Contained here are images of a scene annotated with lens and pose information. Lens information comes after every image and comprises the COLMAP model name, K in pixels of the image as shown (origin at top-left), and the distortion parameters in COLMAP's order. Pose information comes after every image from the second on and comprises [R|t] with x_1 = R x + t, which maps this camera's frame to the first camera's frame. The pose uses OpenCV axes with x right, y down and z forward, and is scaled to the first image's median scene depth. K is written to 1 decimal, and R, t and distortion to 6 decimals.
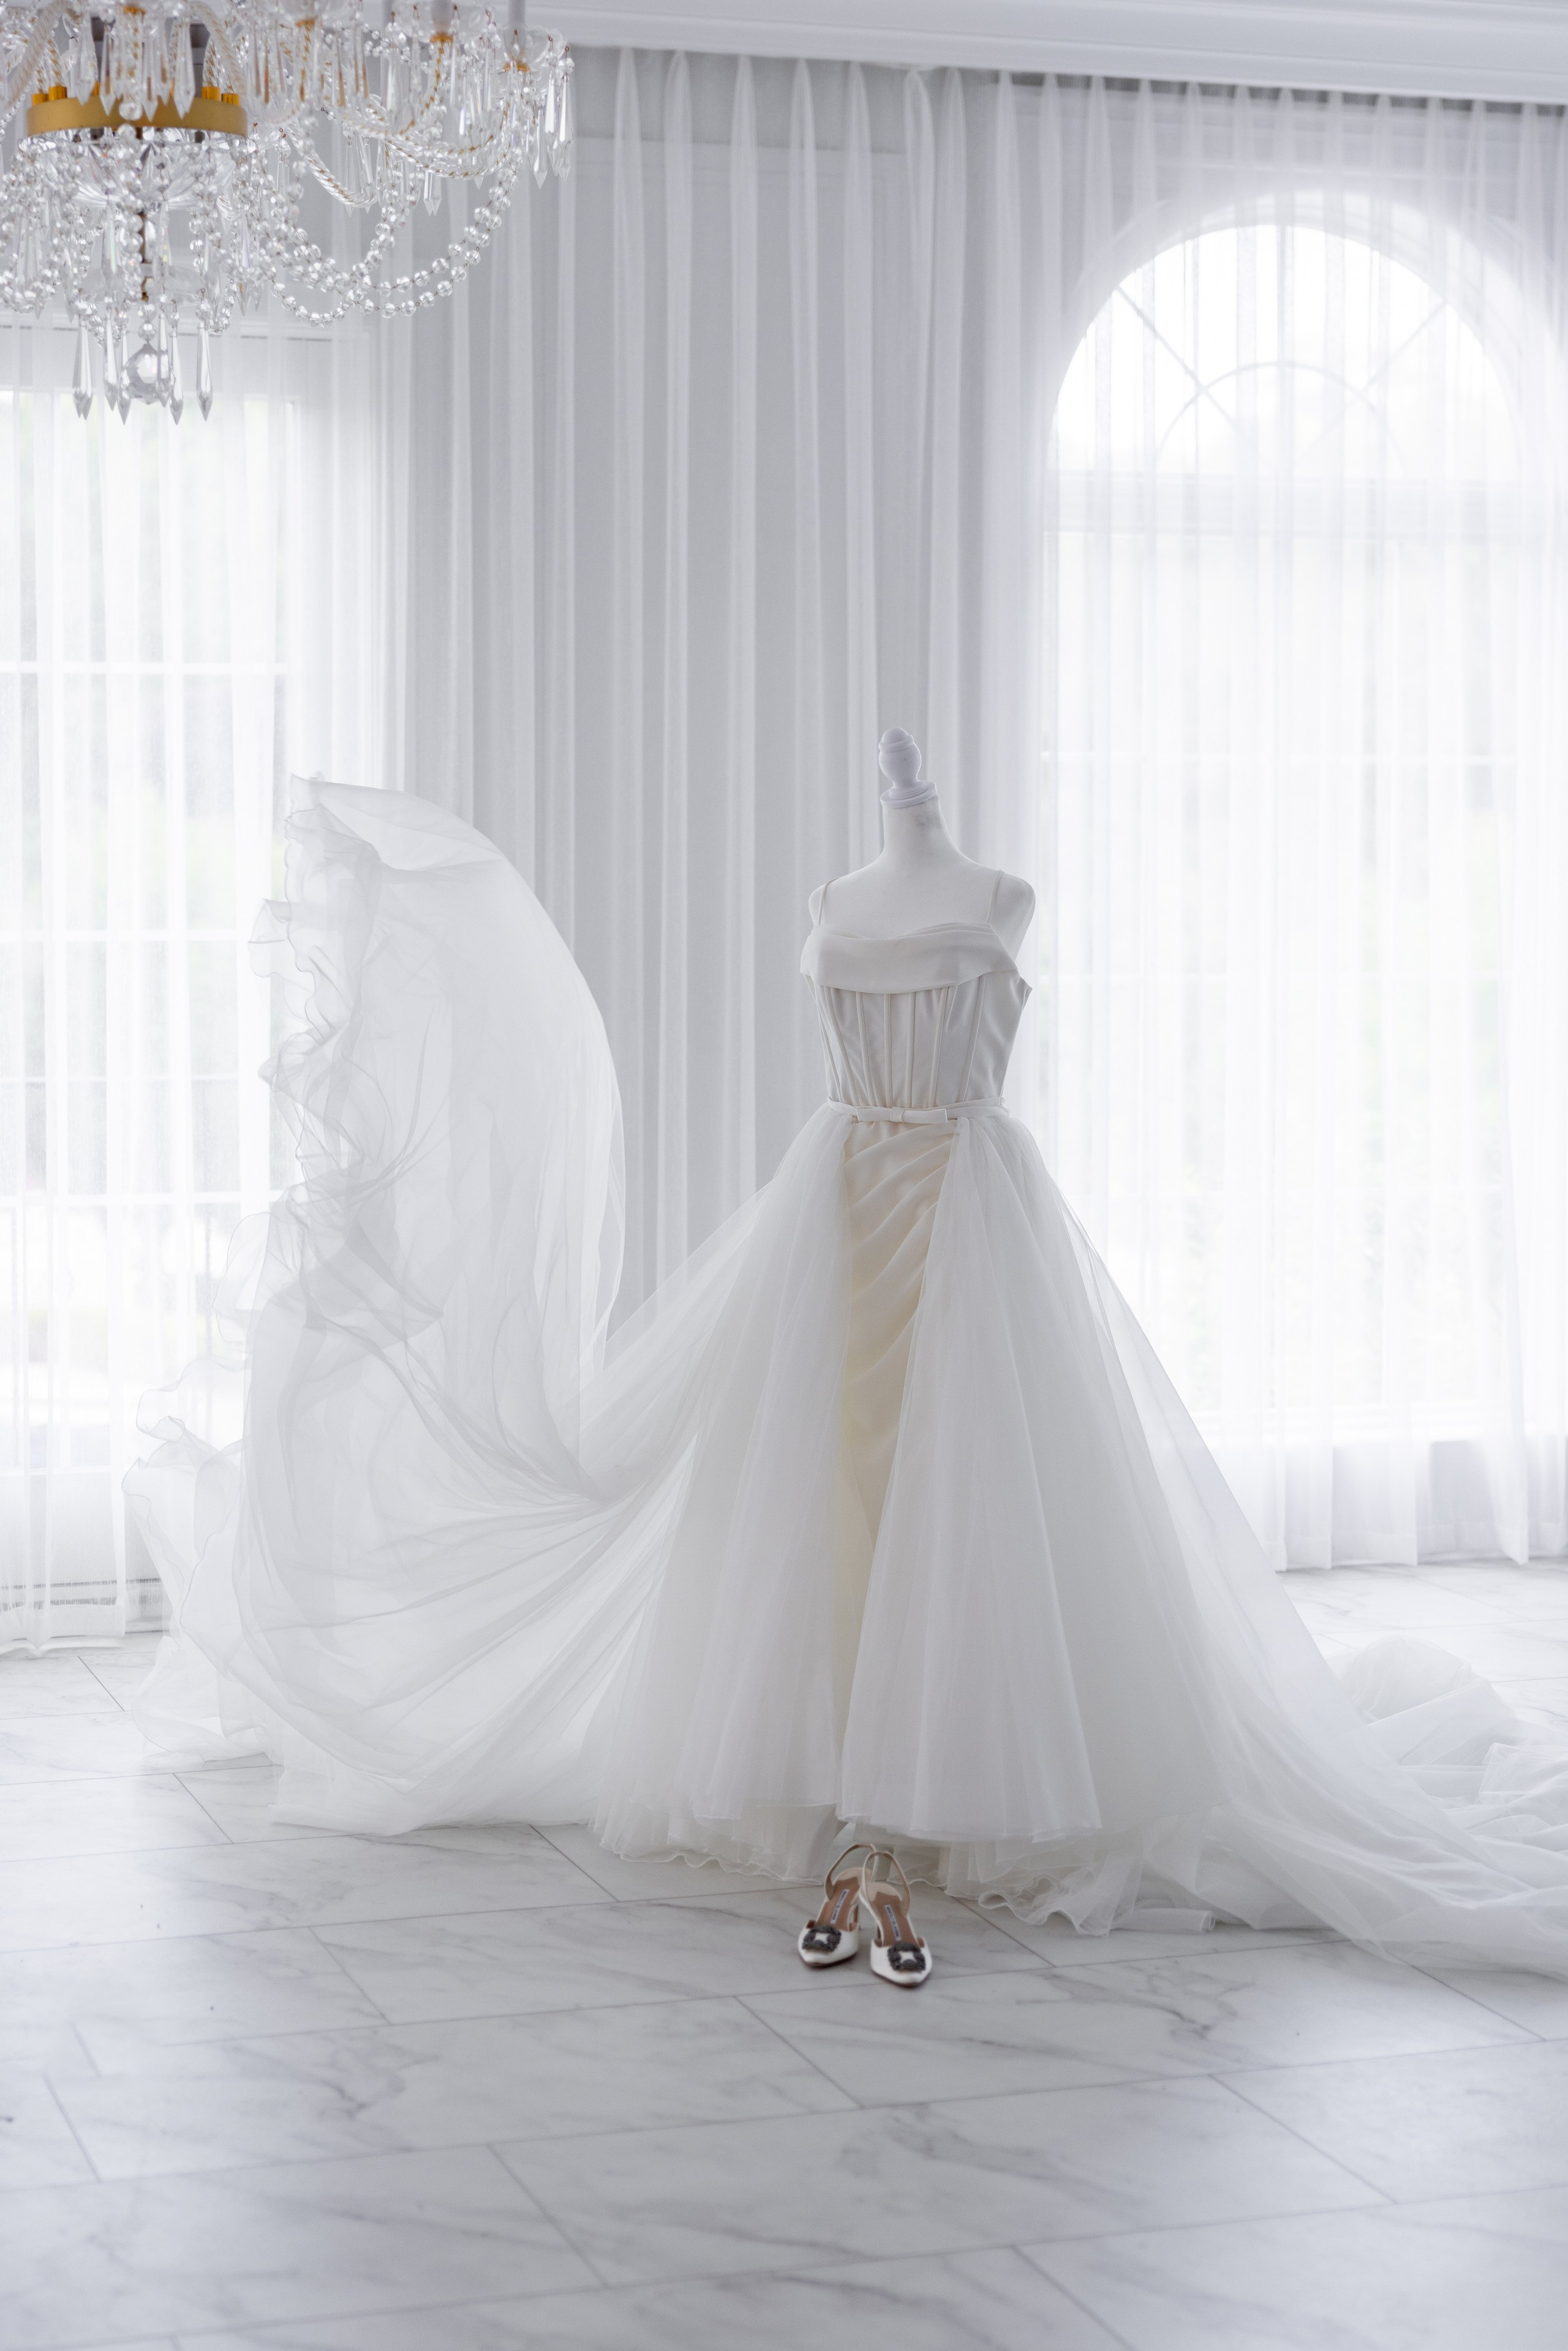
lens RADIAL K [[3990.5, 0, 784.7], [0, 3990.5, 1160.9], [0, 0, 1]] dist [0.010834, 0.000000]
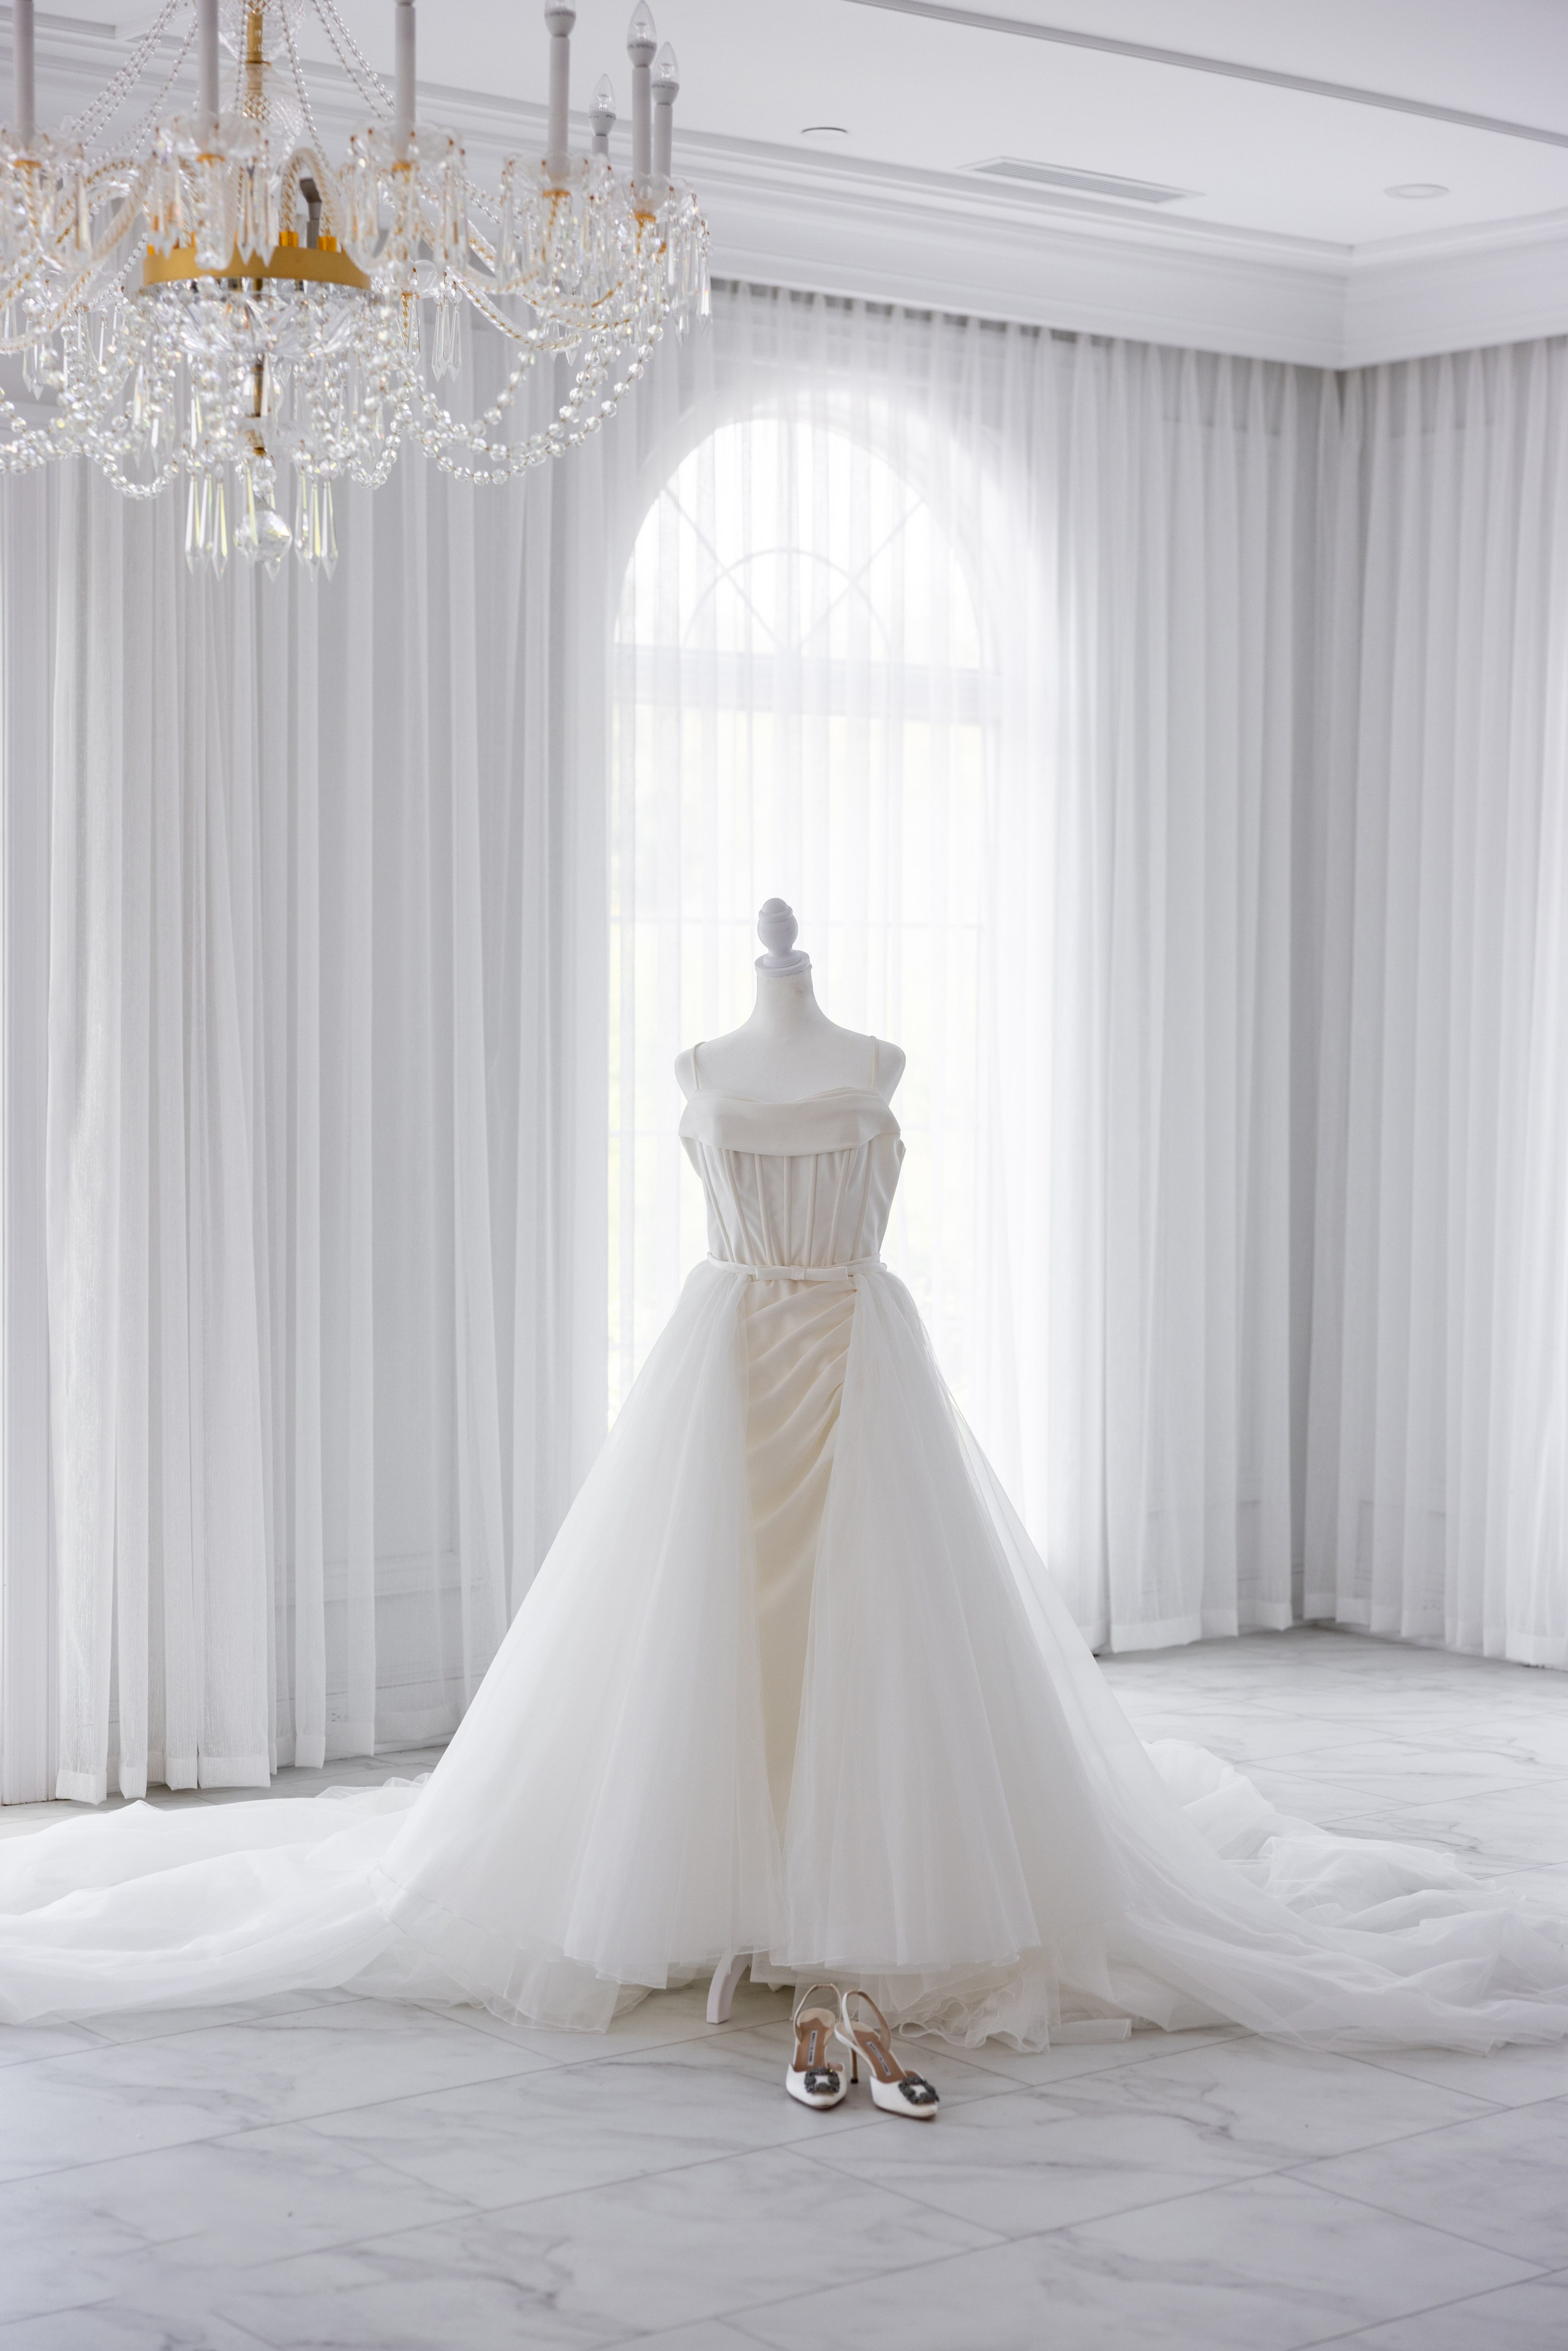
lens RADIAL K [[3833.0, 0, 782.9], [0, 3833.0, 1187.6], [0, 0, 1]] dist [0.010940, 0.000000]
pose [[0.929291, -0.013304, 0.369108, -0.340201], [0.022064, 0.999566, -0.019520, -0.014358], [-0.368688, 0.026284, 0.929181, 0.079260]]
